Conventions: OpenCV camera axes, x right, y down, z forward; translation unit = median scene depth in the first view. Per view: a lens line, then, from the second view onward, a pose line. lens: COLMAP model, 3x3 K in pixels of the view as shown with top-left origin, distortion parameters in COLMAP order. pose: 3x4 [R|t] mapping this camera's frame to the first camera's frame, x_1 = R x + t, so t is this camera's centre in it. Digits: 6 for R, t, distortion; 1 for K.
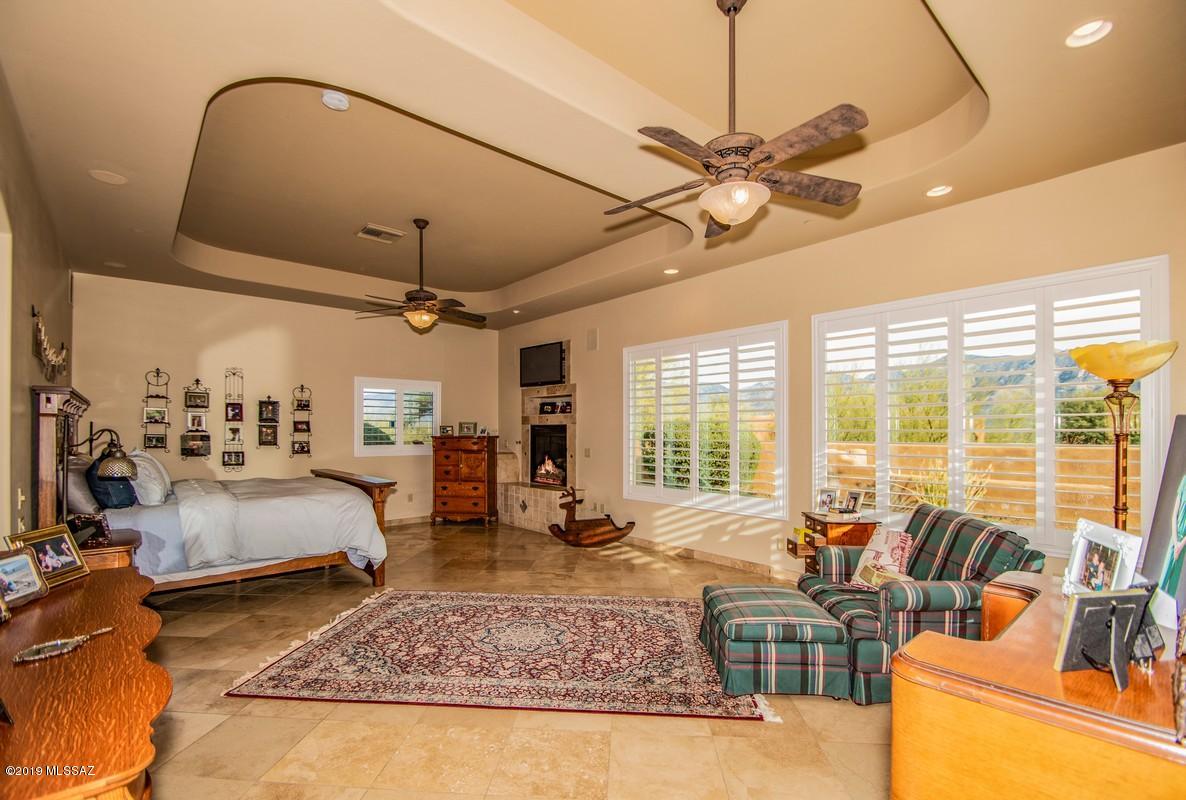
lens RADIAL K [[532.0, 0, 595.0], [0, 532.0, 437.4], [0, 0, 1]] dist [0.023366, -0.016521]
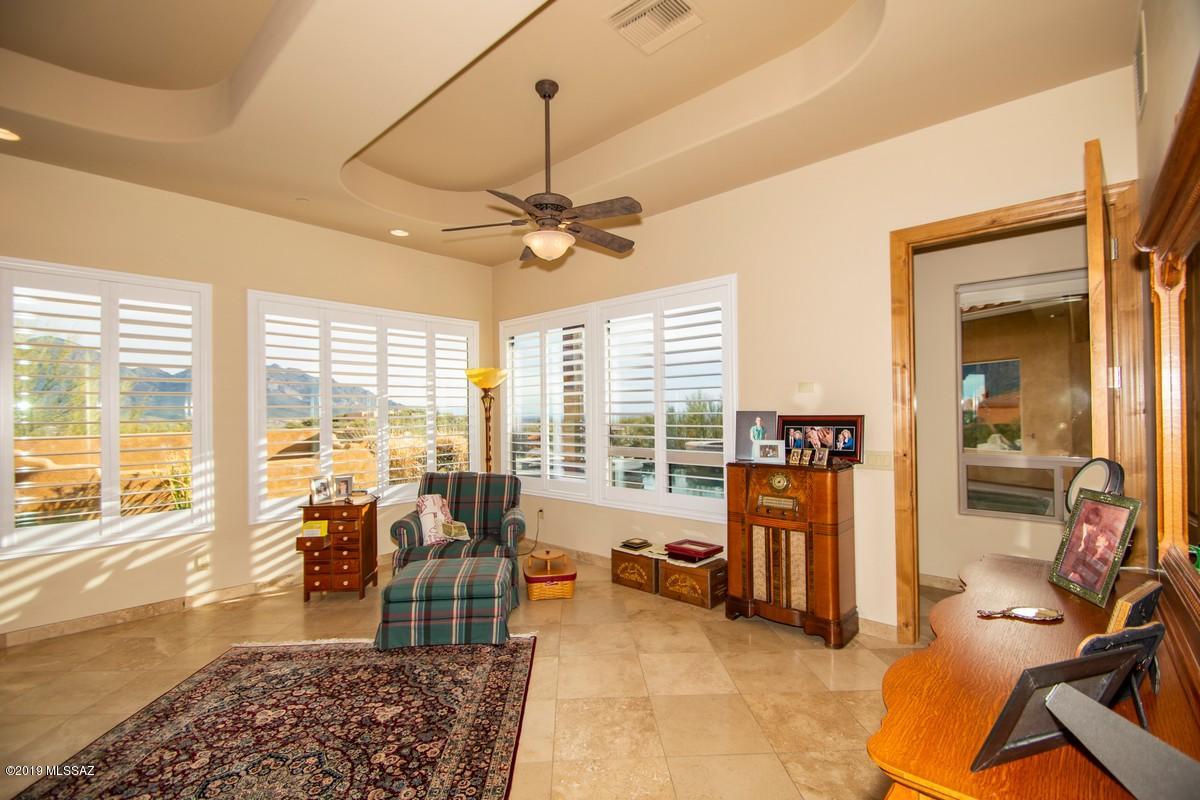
lens RADIAL K [[524.8, 0, 598.0], [0, 524.8, 410.3], [0, 0, 1]] dist [0.018390, -0.019168]
pose [[-0.113119, 0.003792, 0.993574, -0.760758], [0.023131, 0.999732, -0.001182, -0.018843], [-0.993312, 0.022849, -0.113176, 0.756569]]
